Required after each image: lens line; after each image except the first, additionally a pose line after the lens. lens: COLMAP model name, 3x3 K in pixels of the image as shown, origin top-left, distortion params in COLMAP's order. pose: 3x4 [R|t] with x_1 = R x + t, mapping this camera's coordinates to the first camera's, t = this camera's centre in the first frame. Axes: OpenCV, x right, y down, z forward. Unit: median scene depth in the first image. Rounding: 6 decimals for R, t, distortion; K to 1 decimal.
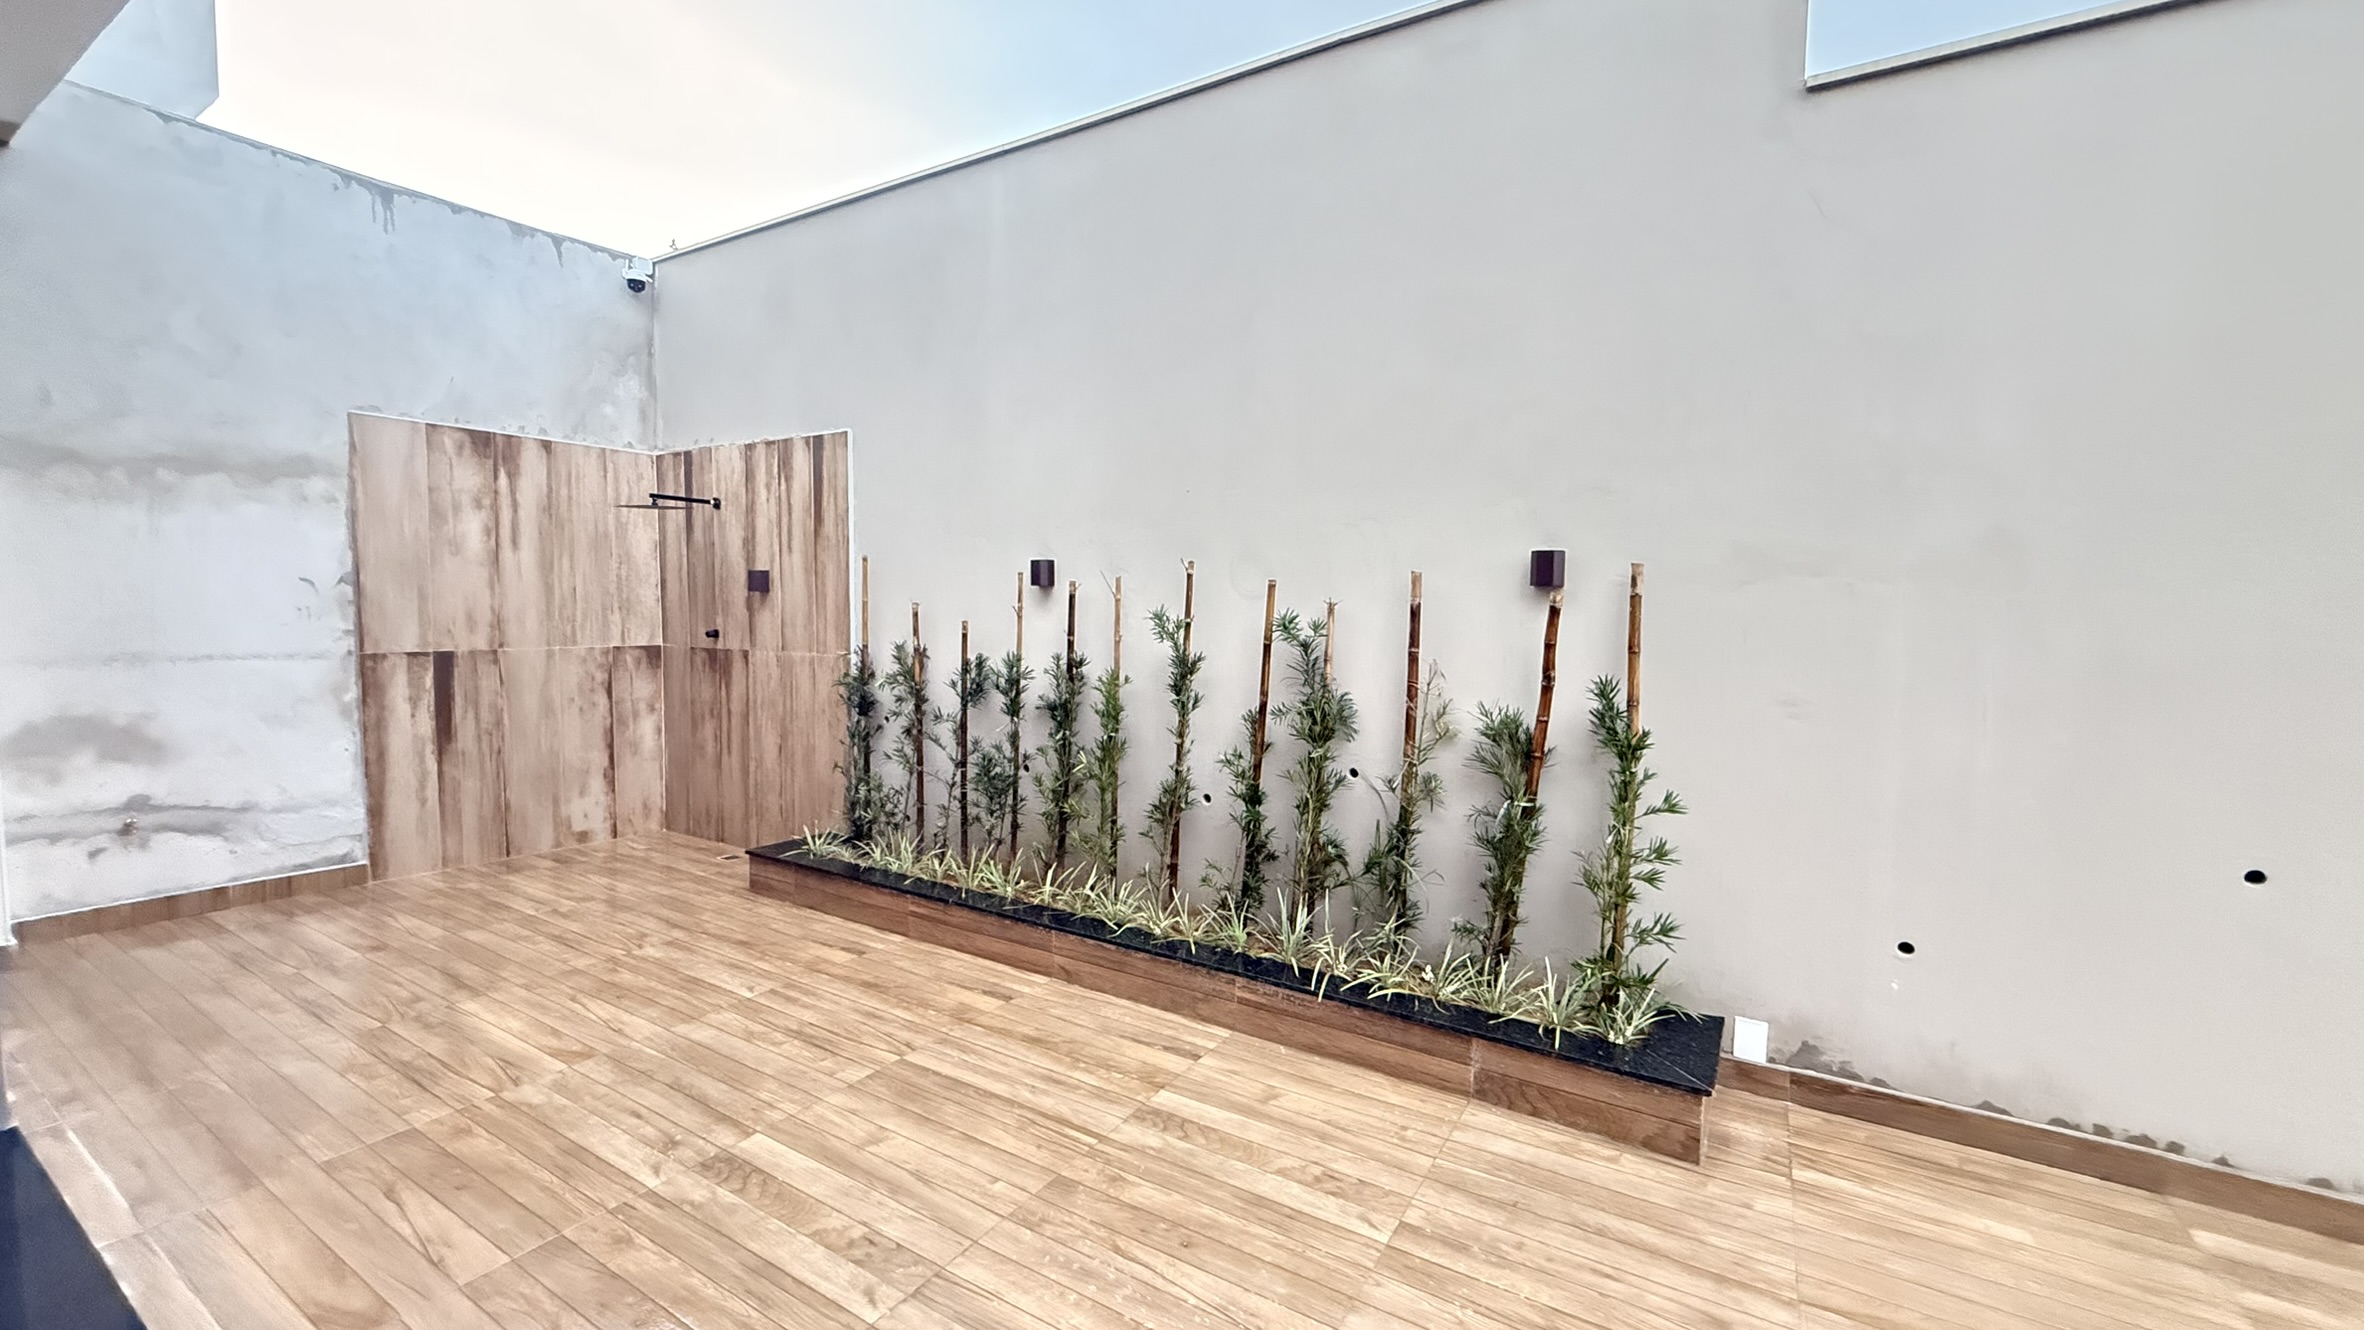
lens RADIAL K [[930.8, 0, 1184.6], [0, 930.8, 671.2], [0, 0, 1]] dist [0.000742, -0.000203]
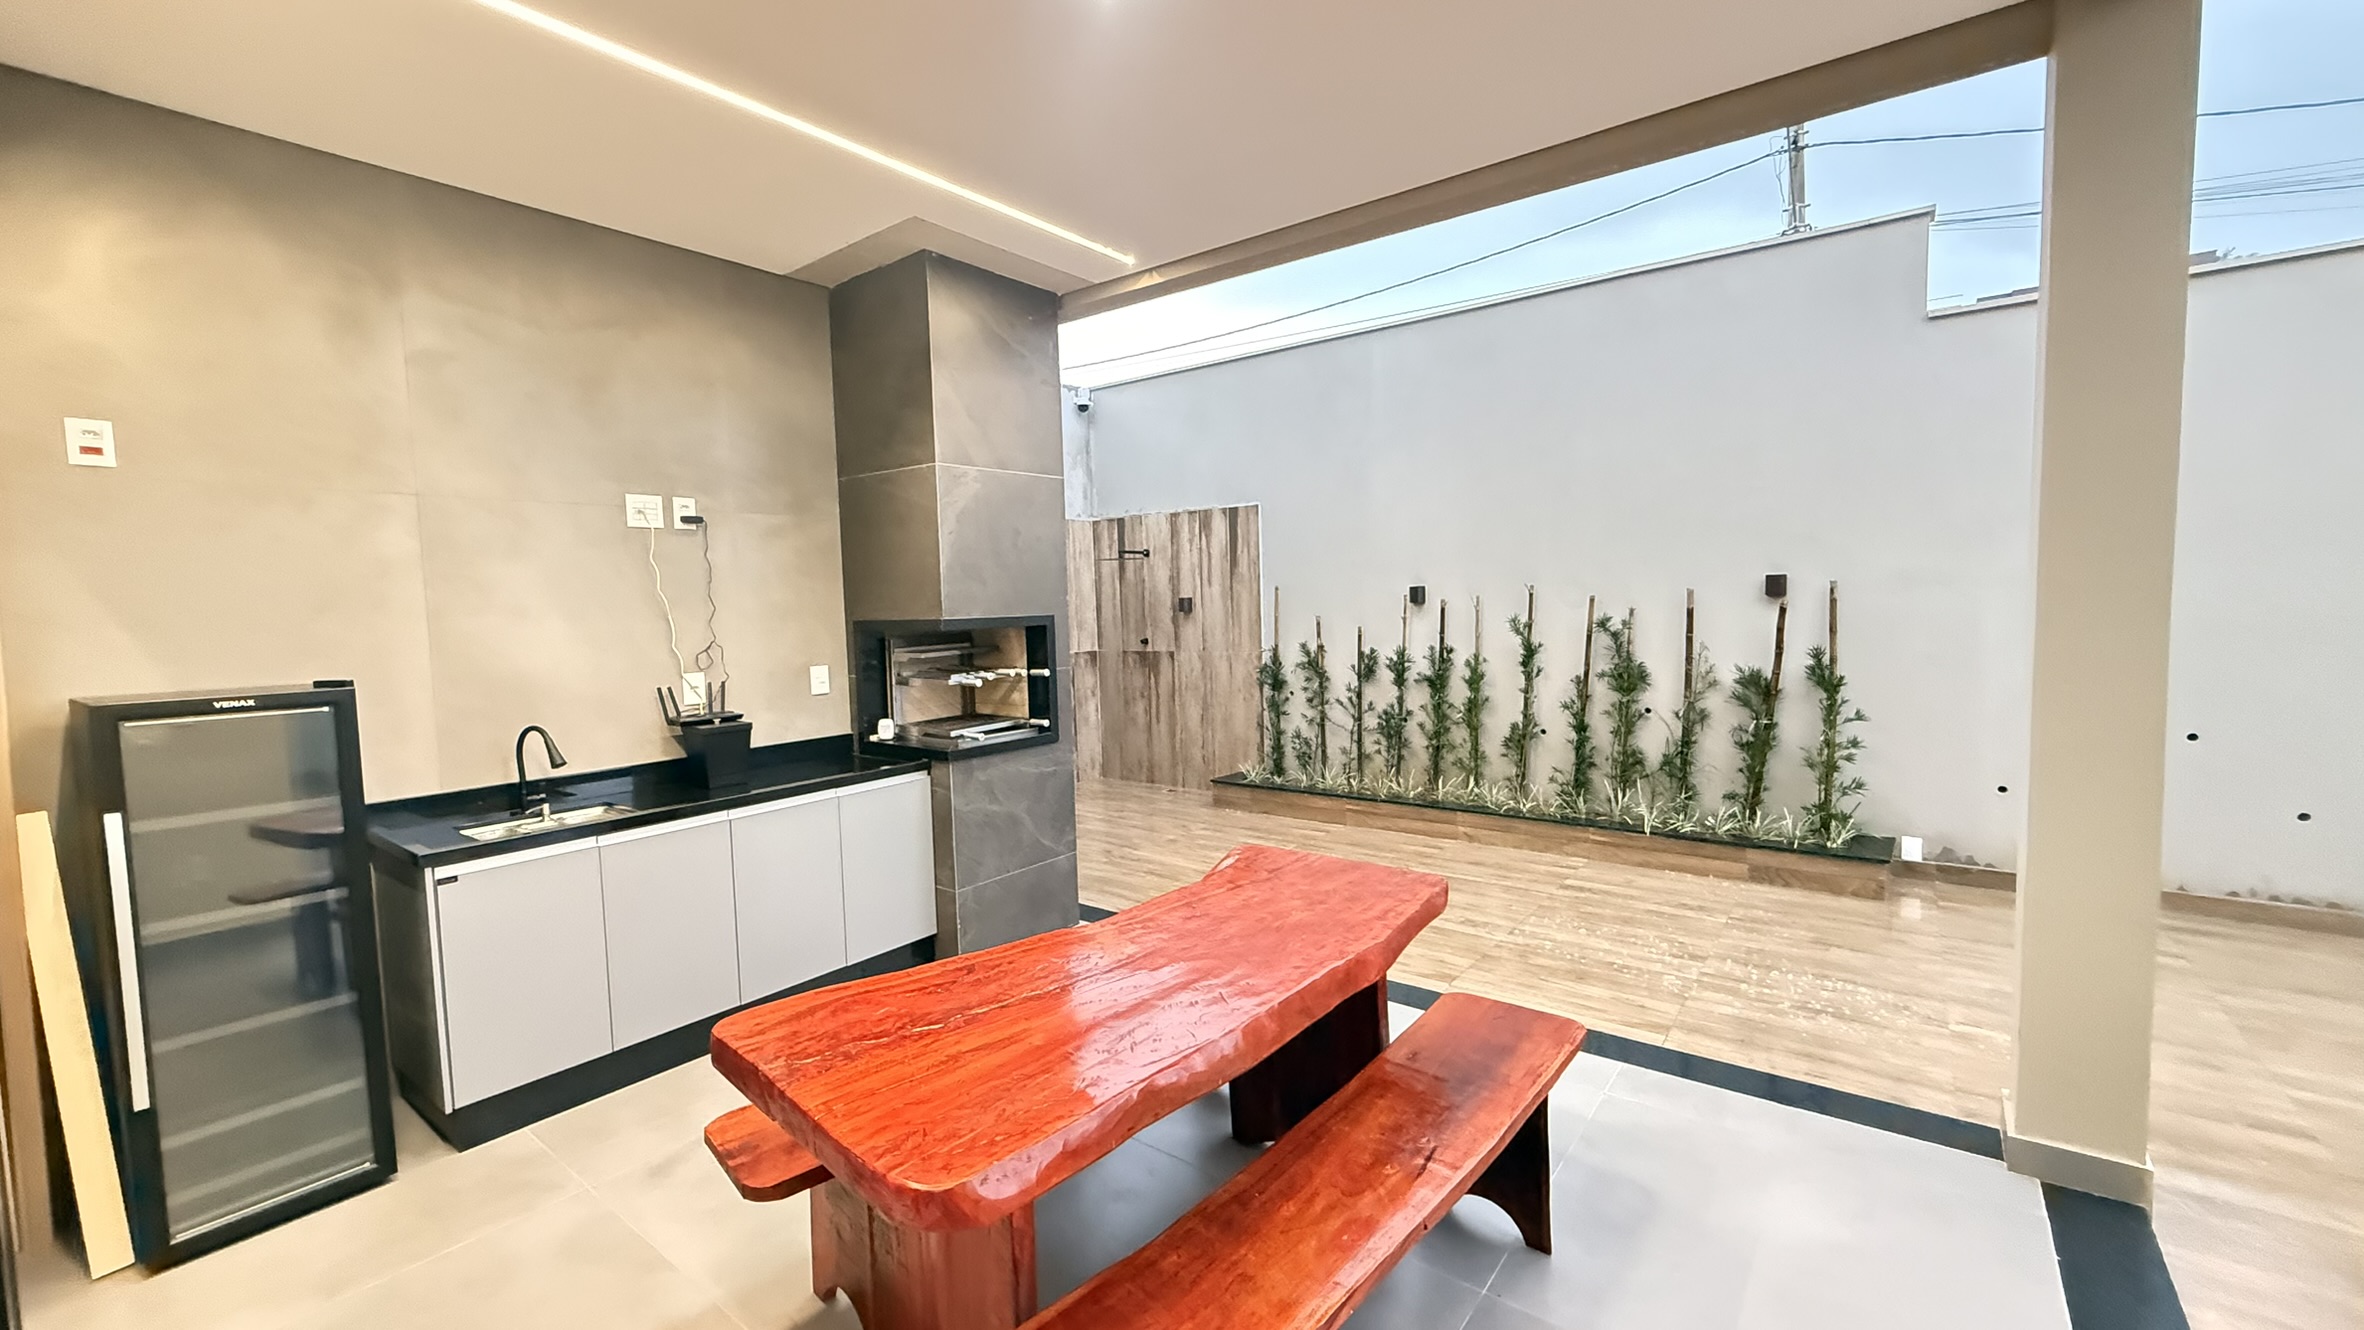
lens RADIAL K [[930.8, 0, 1186.2], [0, 930.8, 670.7], [0, 0, 1]] dist [0.000742, -0.000203]
pose [[0.993421, -0.034448, -0.109218, -0.434841], [0.035197, 0.999368, 0.004937, 0.001569], [0.108979, -0.008749, 0.994006, -0.707004]]
